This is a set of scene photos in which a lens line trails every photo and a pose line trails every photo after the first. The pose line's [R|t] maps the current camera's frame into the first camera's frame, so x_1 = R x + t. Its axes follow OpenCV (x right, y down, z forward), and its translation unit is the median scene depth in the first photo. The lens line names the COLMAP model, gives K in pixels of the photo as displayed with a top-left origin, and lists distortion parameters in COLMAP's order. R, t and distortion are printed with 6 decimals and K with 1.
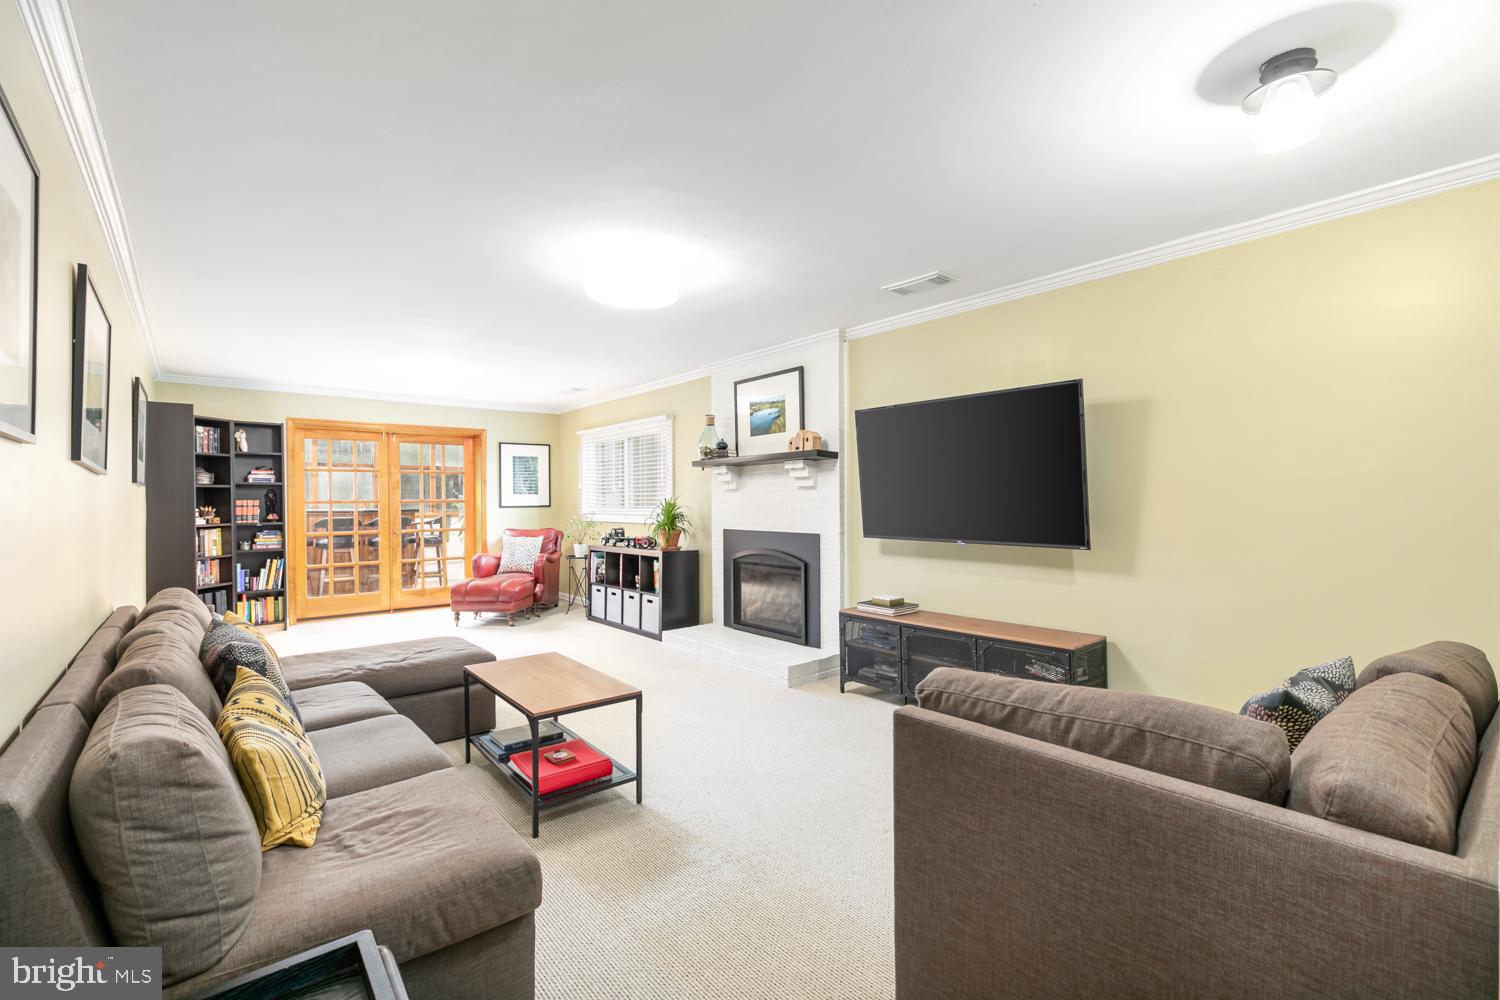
lens RADIAL K [[658.7, 0, 754.9], [0, 658.7, 494.4], [0, 0, 1]] dist [-0.001864, -0.000242]
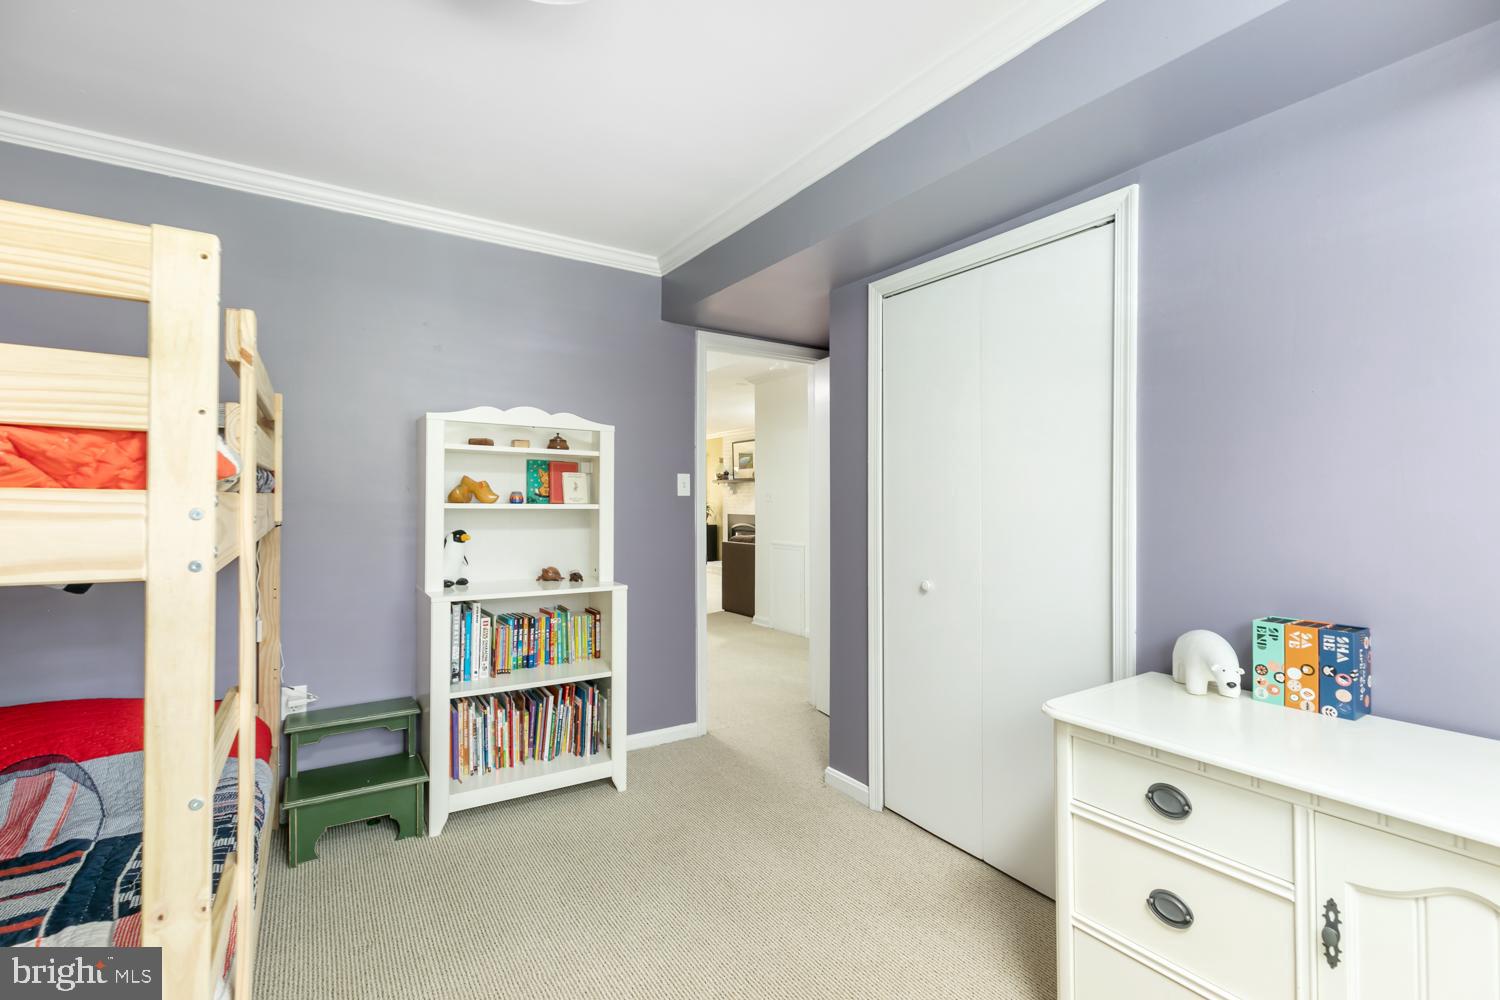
lens RADIAL K [[658.7, 0, 747.4], [0, 658.7, 495.7], [0, 0, 1]] dist [-0.001864, -0.000242]
pose [[0.994867, 0.010199, -0.100673, 0.234632], [-0.010207, 0.999948, 0.000439, -0.003945], [0.100672, 0.000591, 0.994919, -1.102111]]
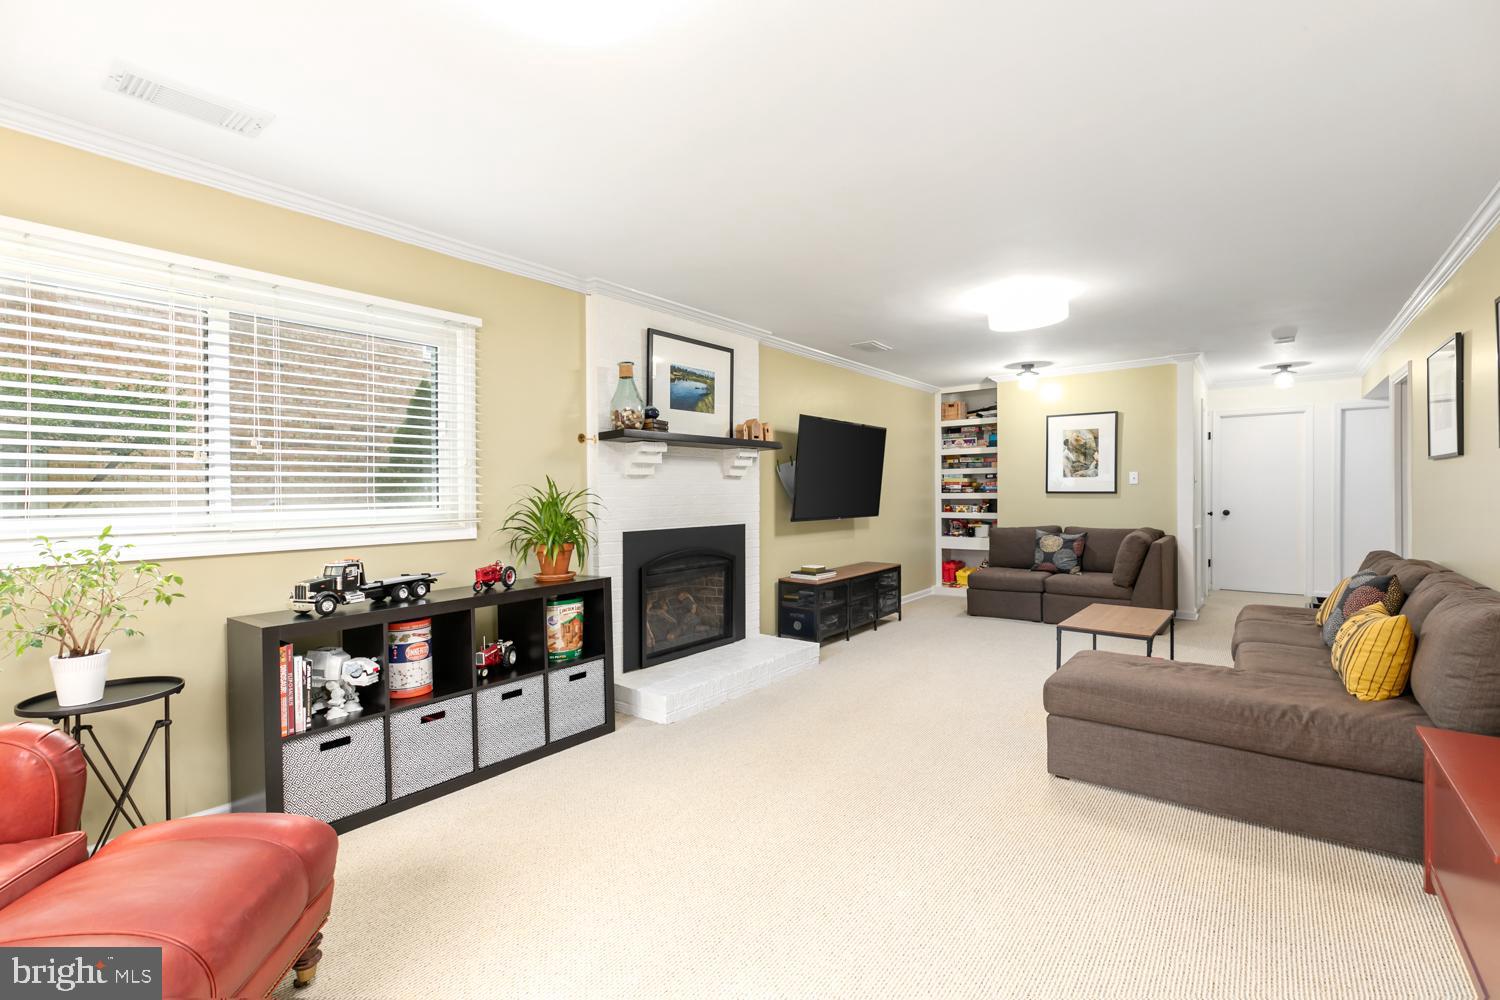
lens RADIAL K [[658.7, 0, 750.8], [0, 658.7, 501.8], [0, 0, 1]] dist [-0.001864, -0.000242]
pose [[-0.197736, -0.007033, 0.980230, -0.788705], [0.002760, 0.999966, 0.007731, 0.016125], [-0.980251, 0.004234, -0.197710, 1.062891]]
